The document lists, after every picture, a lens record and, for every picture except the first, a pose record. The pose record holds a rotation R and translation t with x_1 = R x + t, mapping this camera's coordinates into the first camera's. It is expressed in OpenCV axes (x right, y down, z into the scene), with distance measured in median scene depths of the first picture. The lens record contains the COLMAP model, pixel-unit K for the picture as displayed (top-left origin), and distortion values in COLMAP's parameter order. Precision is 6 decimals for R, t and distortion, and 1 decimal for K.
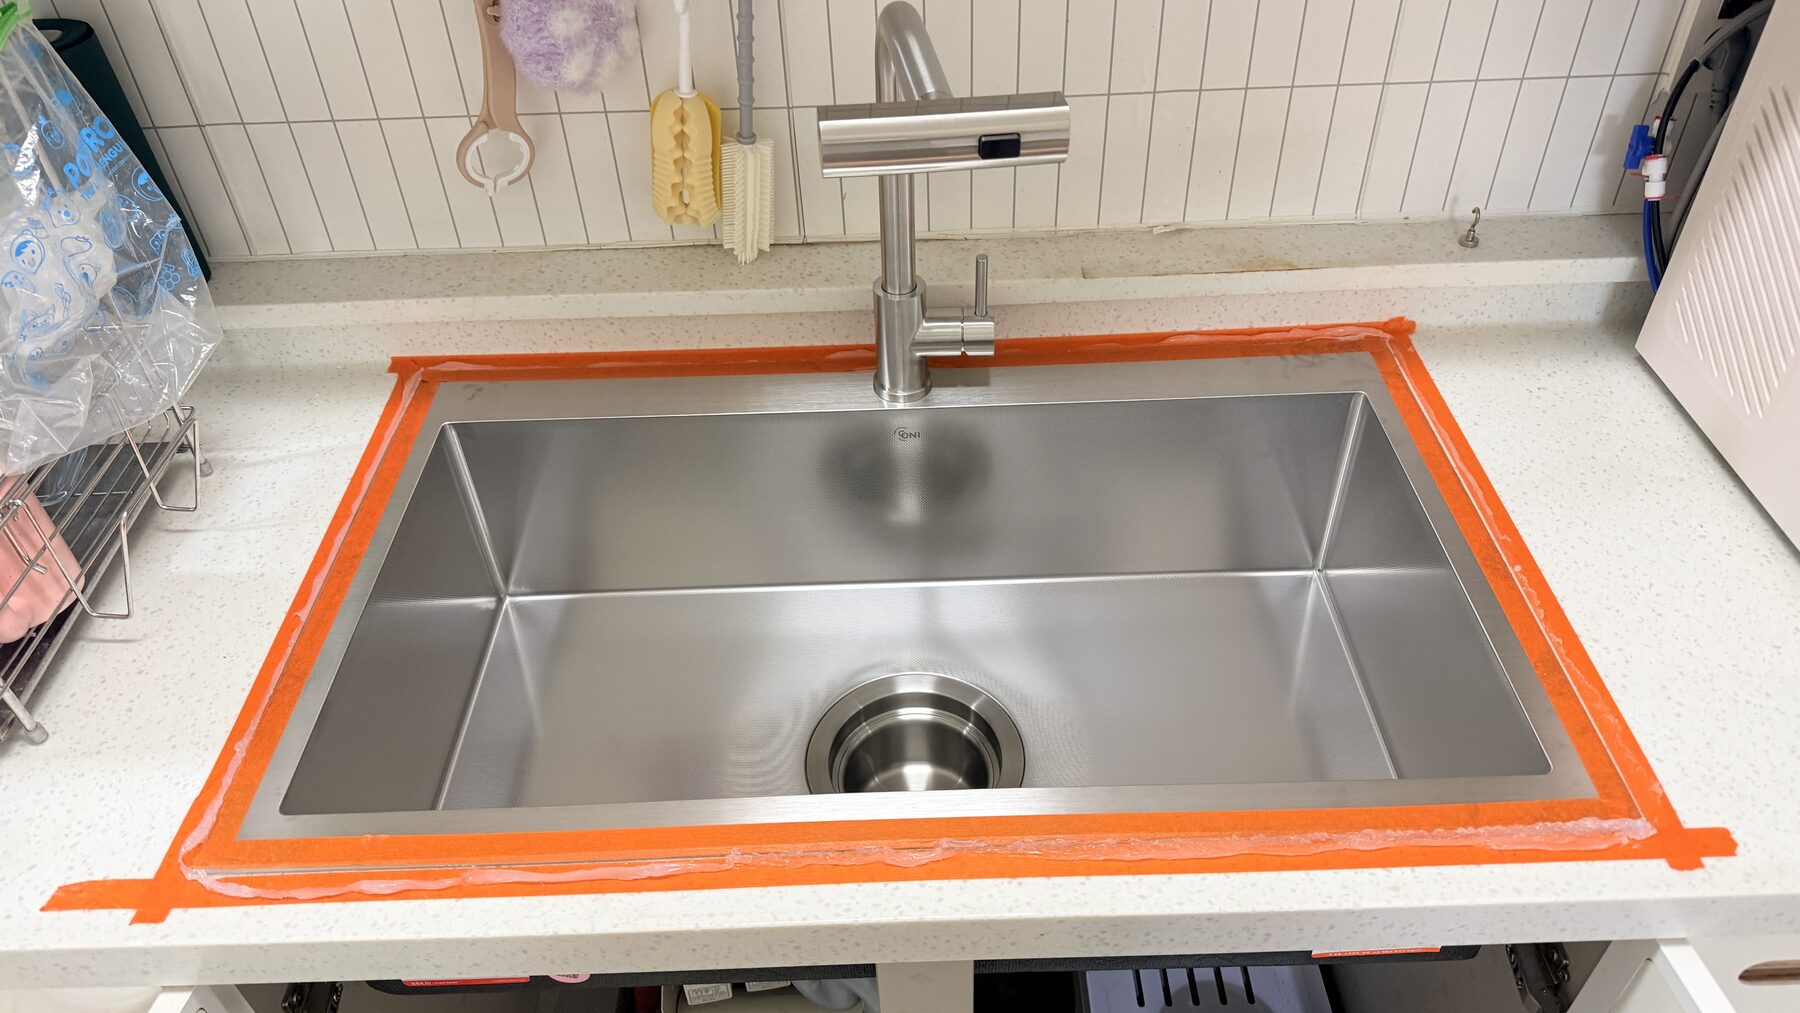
lens RADIAL K [[1276.2, 0, 906.2], [0, 1276.2, 526.4], [0, 0, 1]] dist [0.002901, -0.012433]
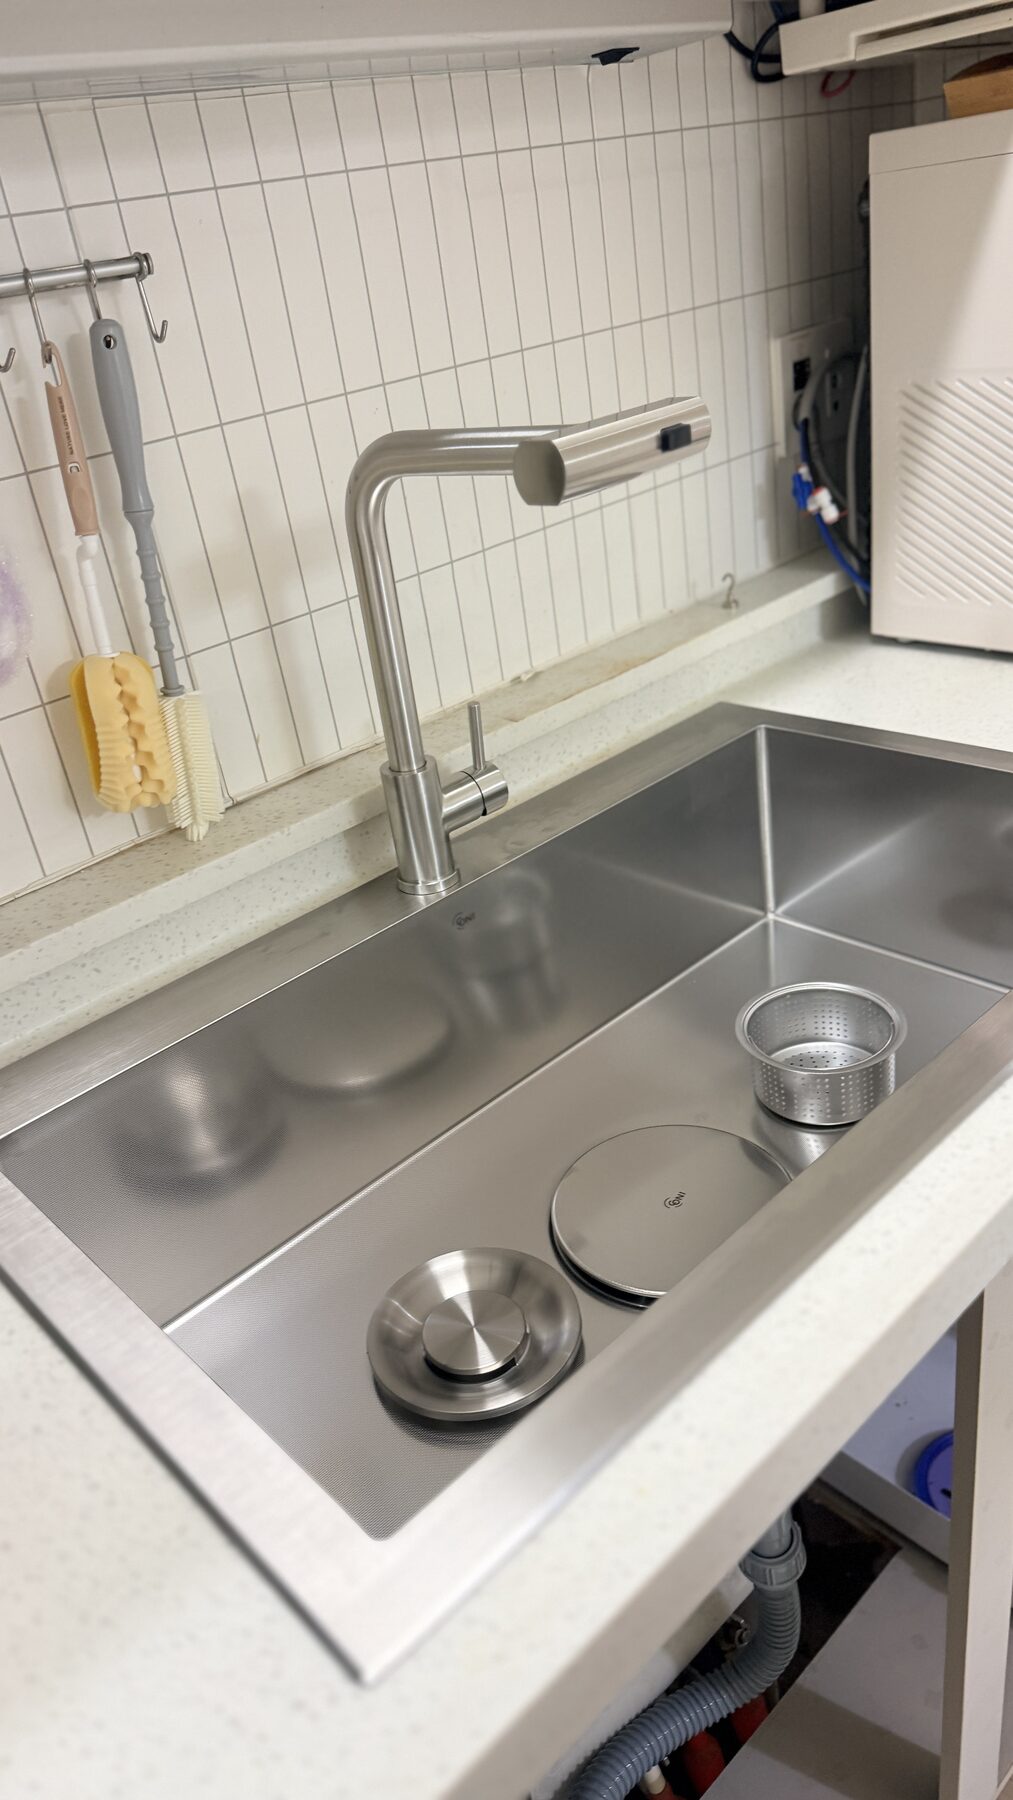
lens RADIAL K [[1276.2, 0, 502.7], [0, 1276.2, 895.4], [0, 0, 1]] dist [0.002901, -0.012433]
pose [[0.742305, -0.377366, 0.553695, -0.497216], [0.526068, 0.840016, -0.132761, 0.050960], [-0.415013, 0.389831, 0.822068, 0.238591]]
